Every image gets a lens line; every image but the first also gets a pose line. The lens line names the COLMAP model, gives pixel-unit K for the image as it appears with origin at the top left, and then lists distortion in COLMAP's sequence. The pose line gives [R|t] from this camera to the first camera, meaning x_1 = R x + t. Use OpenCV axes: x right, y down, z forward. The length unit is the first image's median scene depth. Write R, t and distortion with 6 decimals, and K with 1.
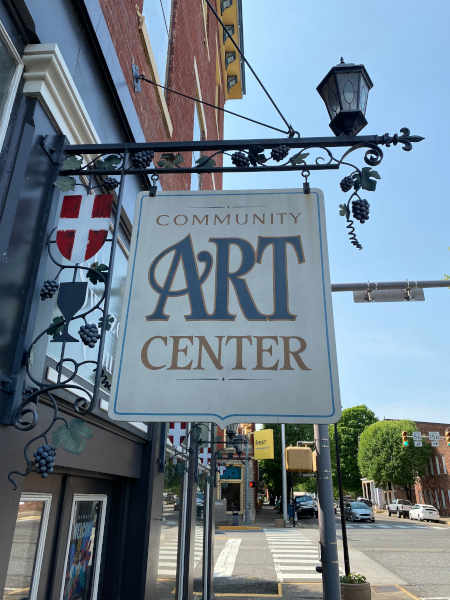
lens RADIAL K [[457.3, 0, 227.9], [0, 457.3, 299.6], [0, 0, 1]] dist [0.040797, -0.016313]
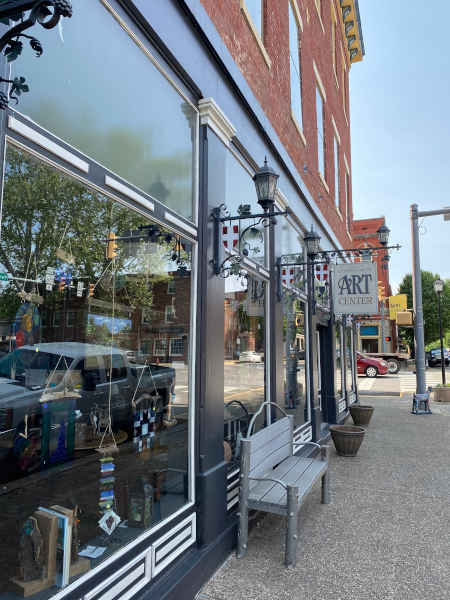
lens RADIAL K [[457.3, 0, 224.3], [0, 457.3, 297.2], [0, 0, 1]] dist [0.040797, -0.016313]
pose [[0.953814, -0.046272, -0.296813, 0.100756], [0.126502, 0.958054, 0.257158, -1.199330], [0.272463, -0.282828, 0.919659, -3.461909]]
